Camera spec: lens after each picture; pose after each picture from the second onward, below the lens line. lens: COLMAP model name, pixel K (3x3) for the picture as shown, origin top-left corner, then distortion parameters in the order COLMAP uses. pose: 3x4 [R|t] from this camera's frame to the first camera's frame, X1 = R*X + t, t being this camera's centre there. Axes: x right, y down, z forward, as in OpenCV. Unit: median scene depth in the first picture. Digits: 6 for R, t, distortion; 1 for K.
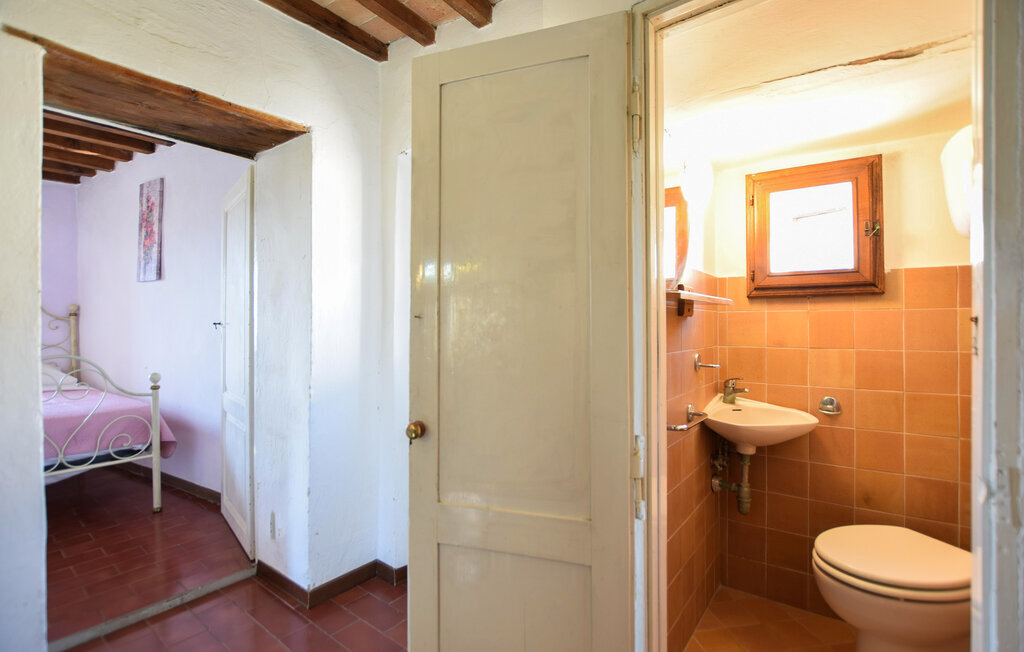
lens RADIAL K [[442.4, 0, 516.2], [0, 442.4, 325.2], [0, 0, 1]] dist [0.000456, 0.000061]
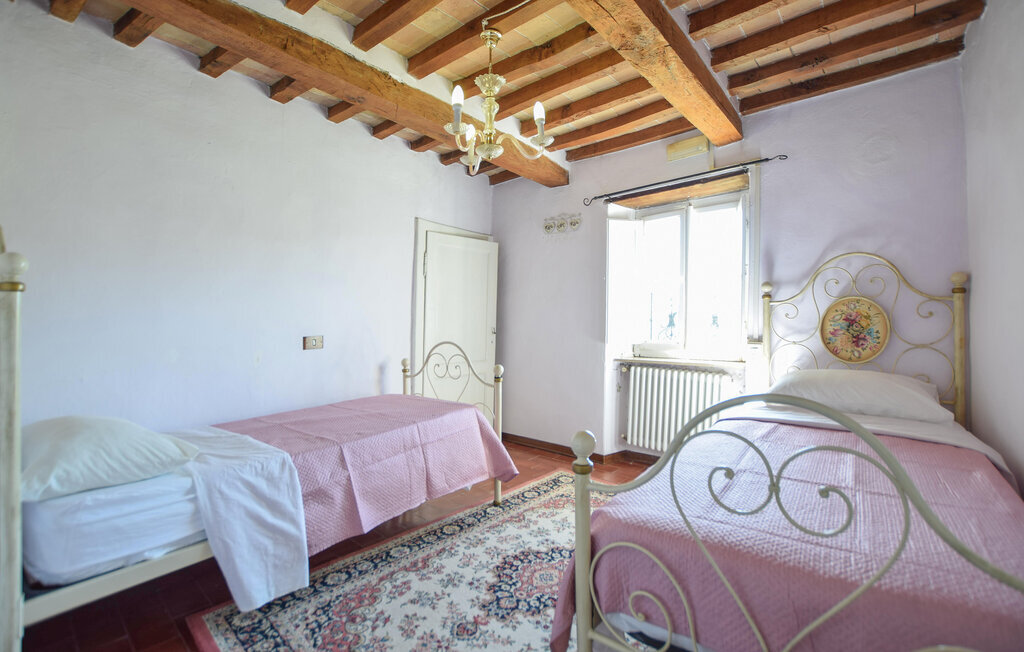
lens RADIAL K [[442.4, 0, 516.1], [0, 442.4, 325.4], [0, 0, 1]] dist [0.000456, 0.000061]
pose [[-0.010801, 0.009940, -0.999892, -0.450306], [-0.002025, 0.999948, 0.009962, 0.015038], [0.999940, 0.002132, -0.010780, 0.461495]]
